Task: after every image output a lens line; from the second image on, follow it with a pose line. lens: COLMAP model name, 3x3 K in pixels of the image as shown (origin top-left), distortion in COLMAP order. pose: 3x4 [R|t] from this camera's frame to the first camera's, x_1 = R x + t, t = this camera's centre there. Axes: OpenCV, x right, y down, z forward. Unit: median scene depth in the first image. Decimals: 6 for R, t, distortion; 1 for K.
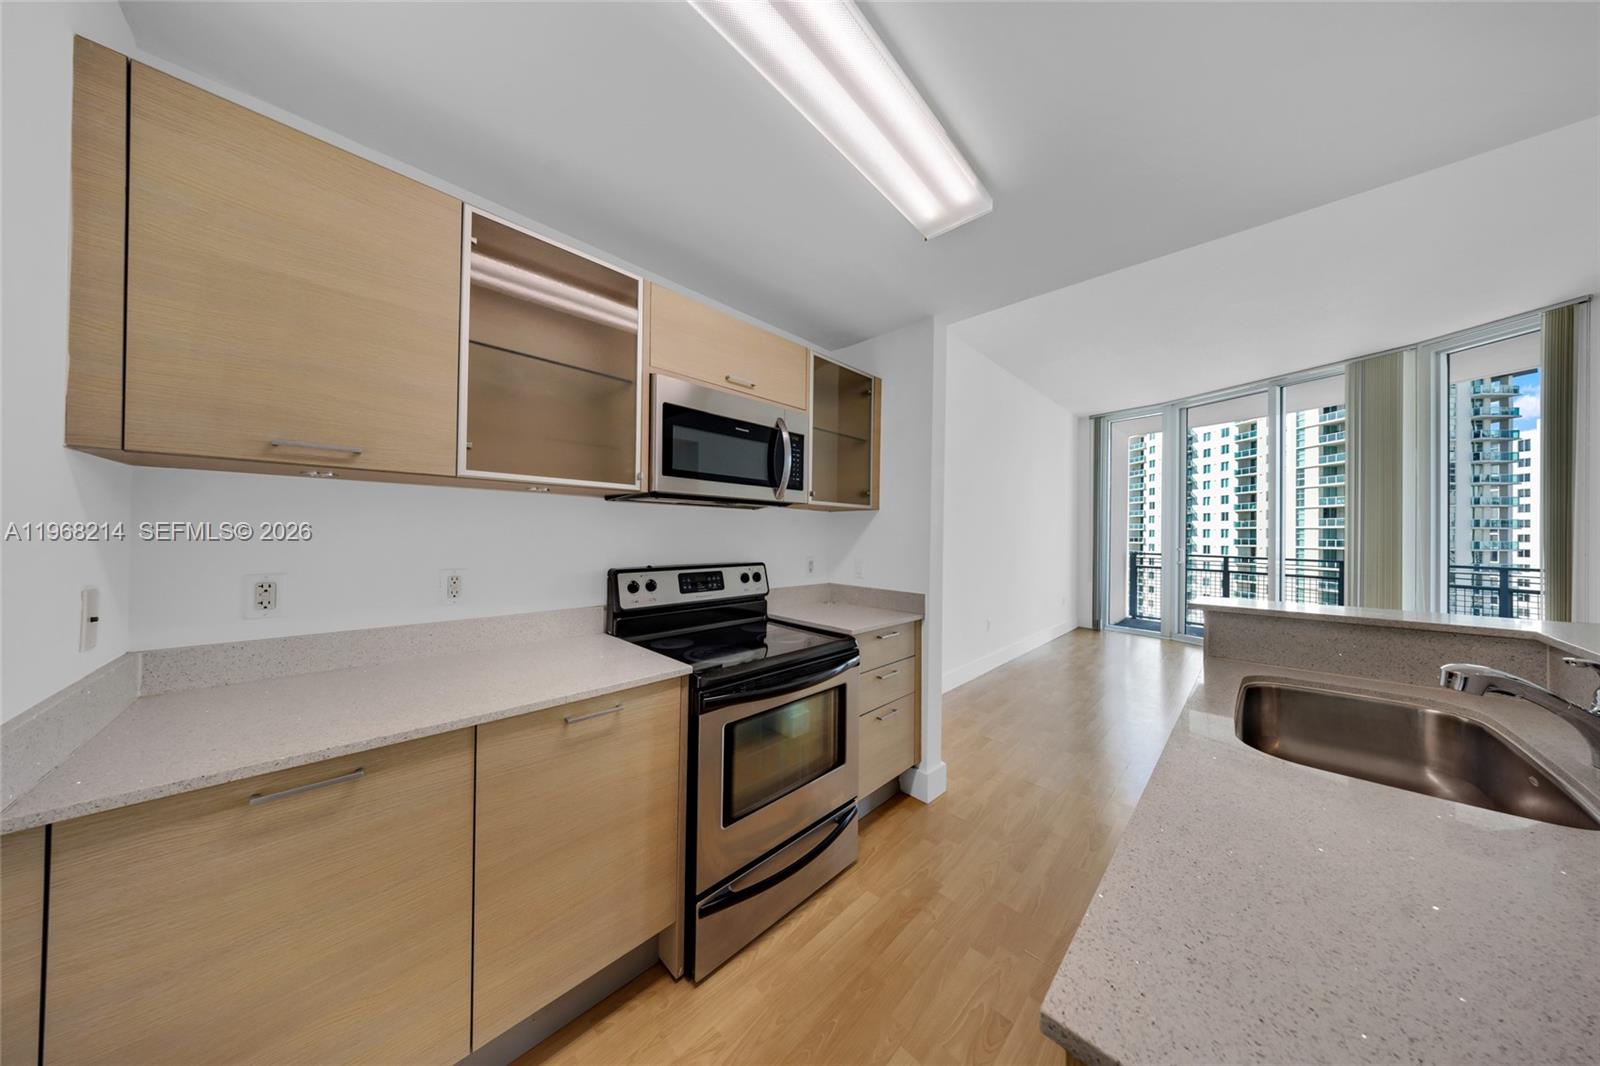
lens RADIAL K [[468.2, 0, 807.1], [0, 468.2, 531.0], [0, 0, 1]] dist [-0.000662, -0.000020]
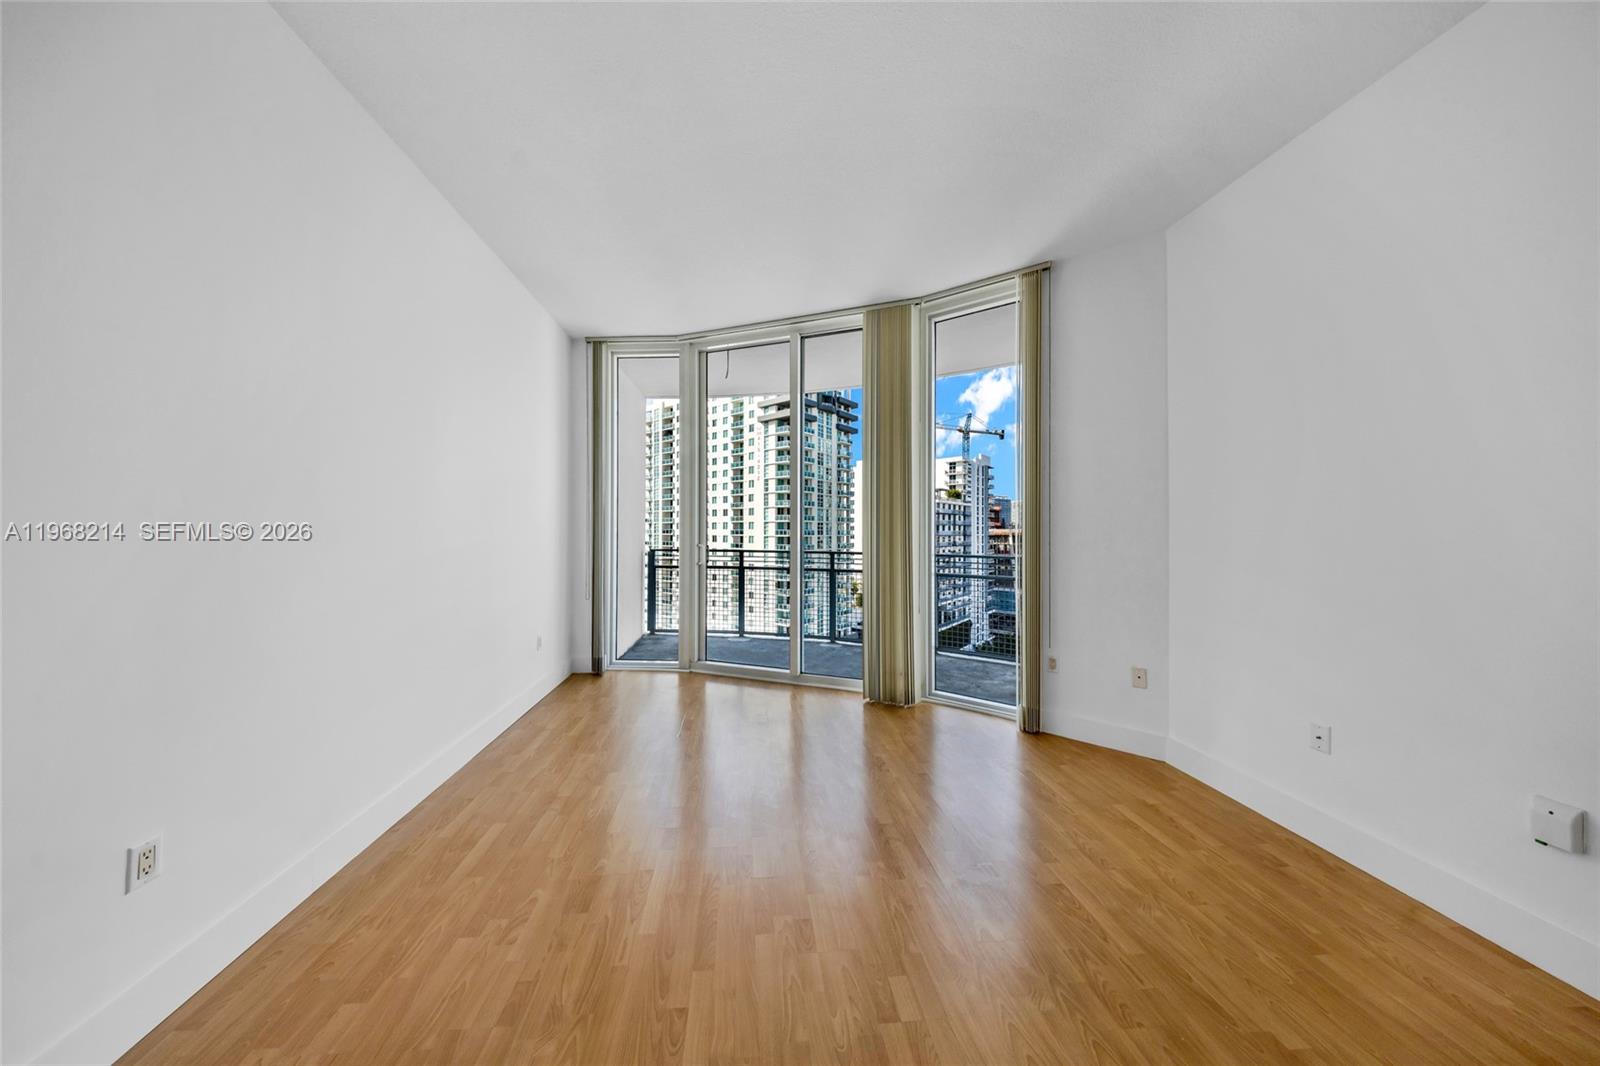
lens RADIAL K [[474.1, 0, 773.4], [0, 474.1, 529.7], [0, 0, 1]] dist [-0.005636, -0.000047]
pose [[0.673864, -0.009562, 0.738794, 0.252541], [0.001099, 0.999928, 0.011940, 0.004783], [-0.738855, -0.007233, 0.673826, 0.320920]]
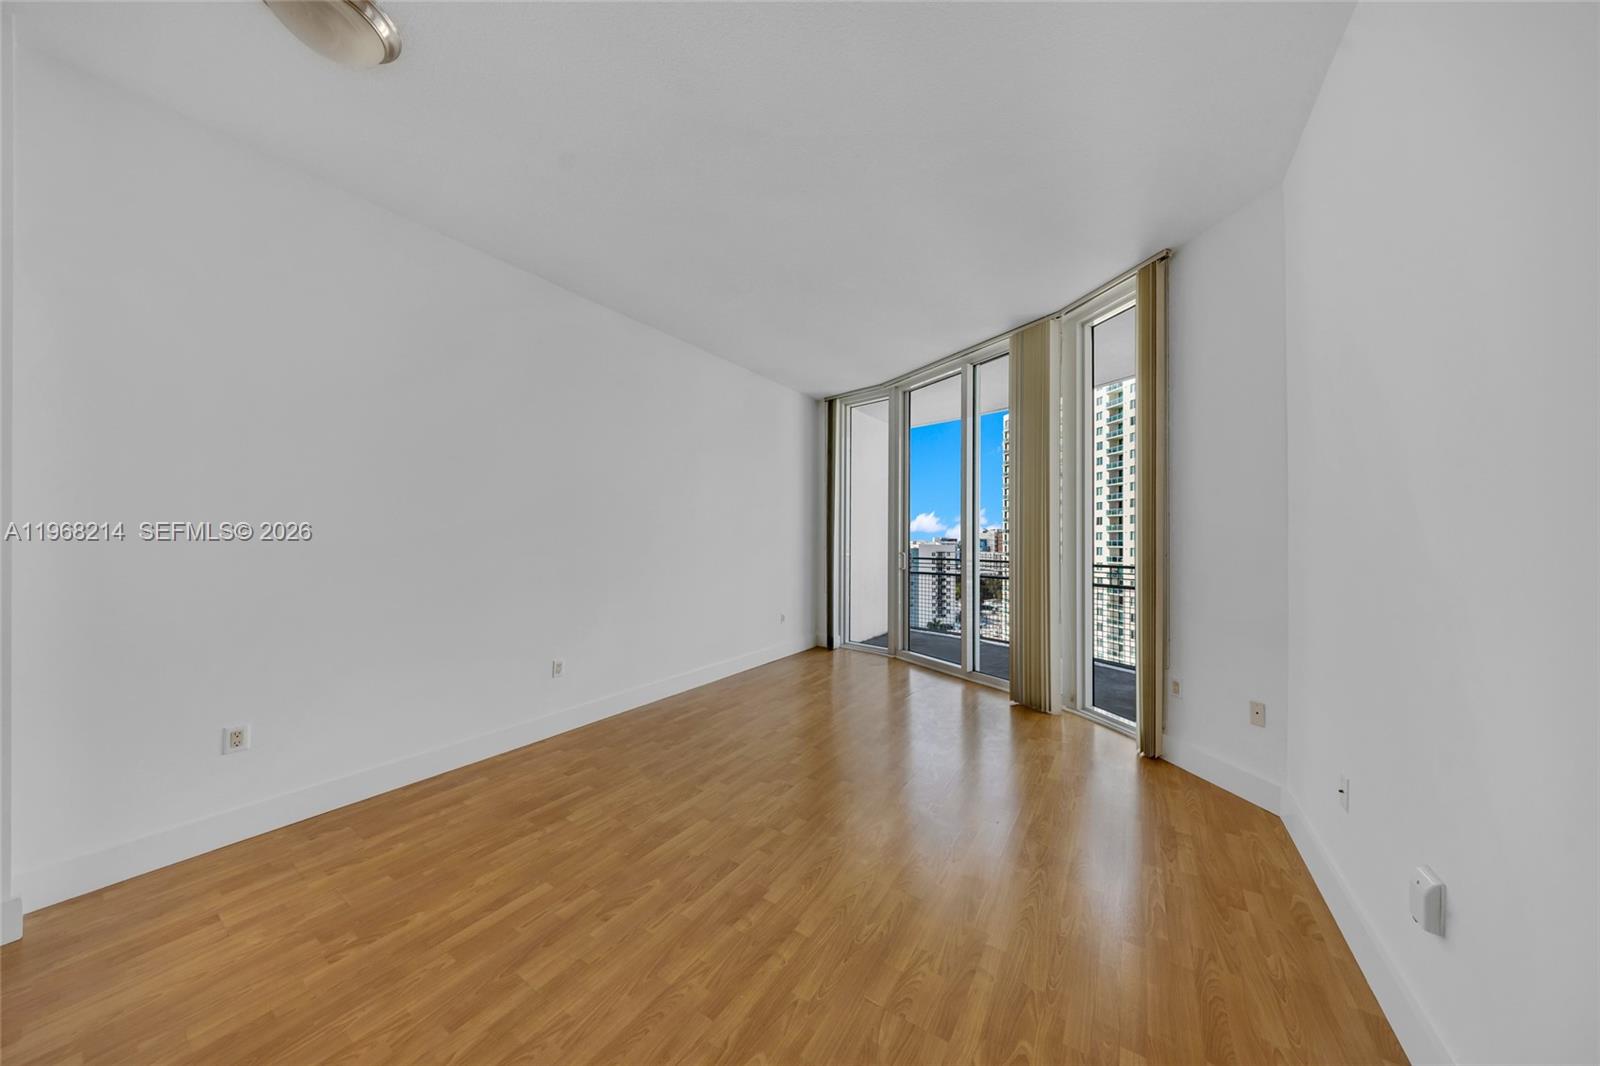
lens RADIAL K [[484.3, 0, 843.4], [0, 484.3, 534.5], [0, 0, 1]] dist [0.000022, -0.000165]
pose [[0.973954, -0.006957, 0.226637, 0.370235], [0.007957, 0.999962, -0.003501, 0.005055], [-0.226605, 0.005214, 0.973973, 0.117170]]
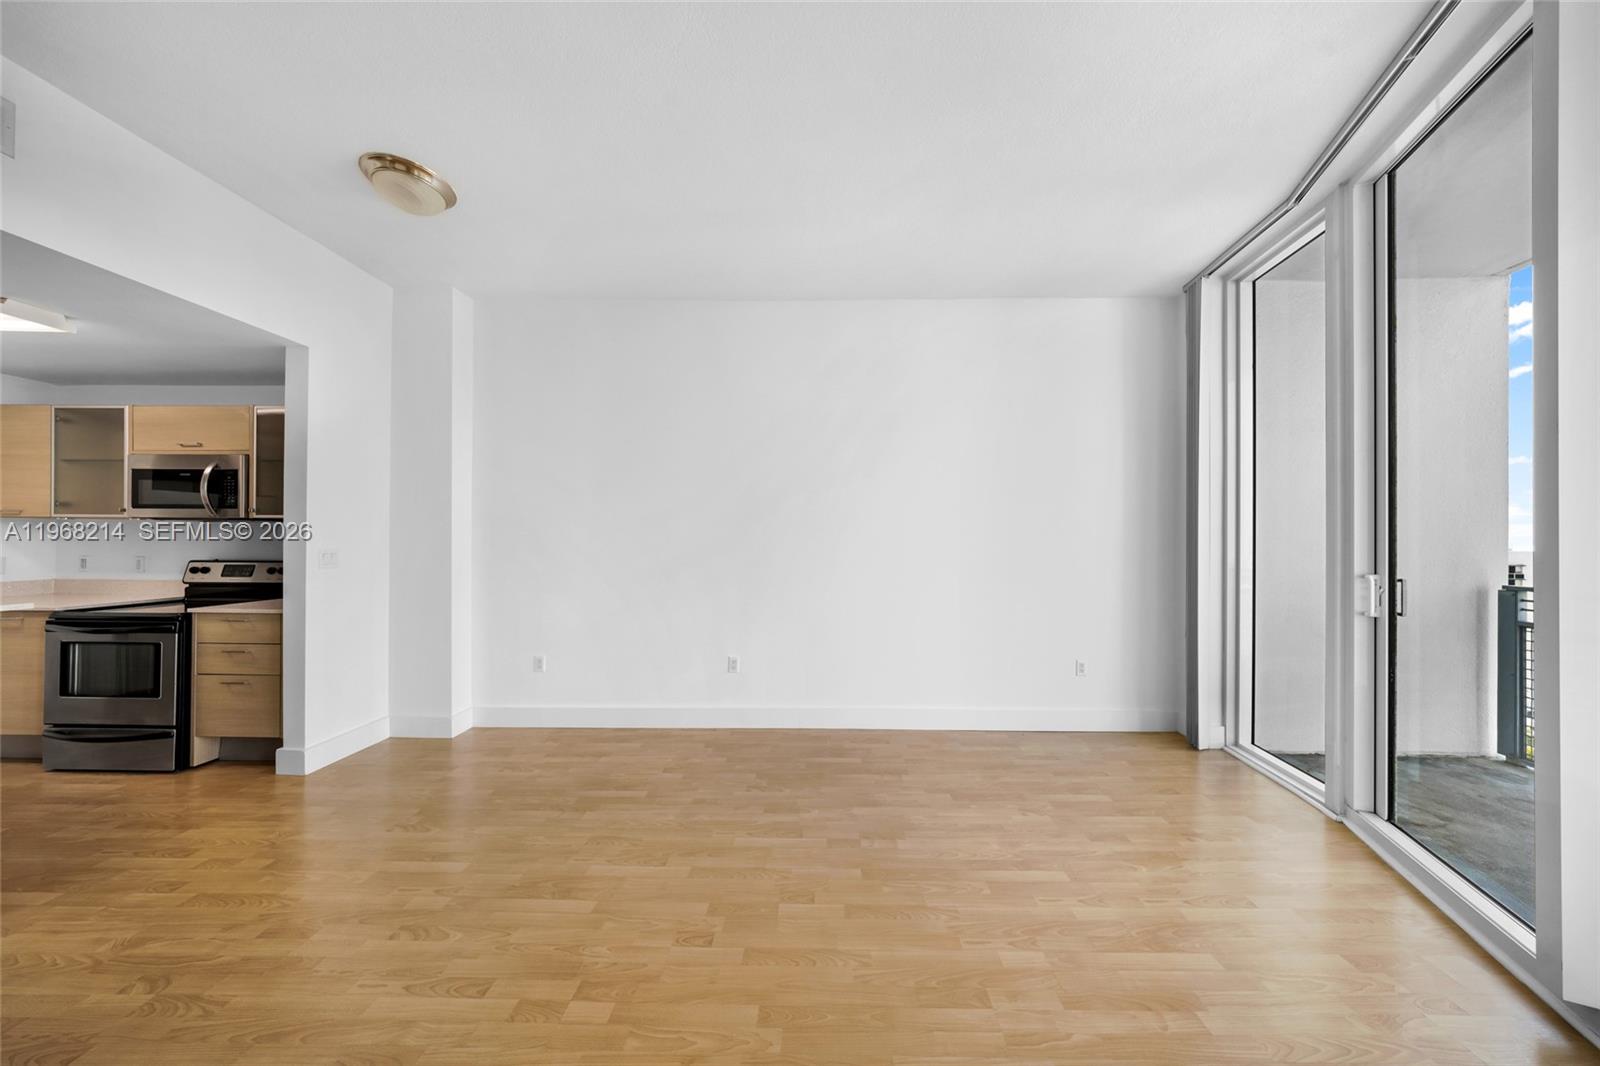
lens RADIAL K [[476.6, 0, 815.4], [0, 476.6, 530.0], [0, 0, 1]] dist [-0.000473, -0.000031]
pose [[0.682584, -0.026074, -0.730342, 0.586548], [0.009783, 0.999600, -0.026544, 0.008324], [0.730741, 0.010973, 0.682566, 0.339214]]
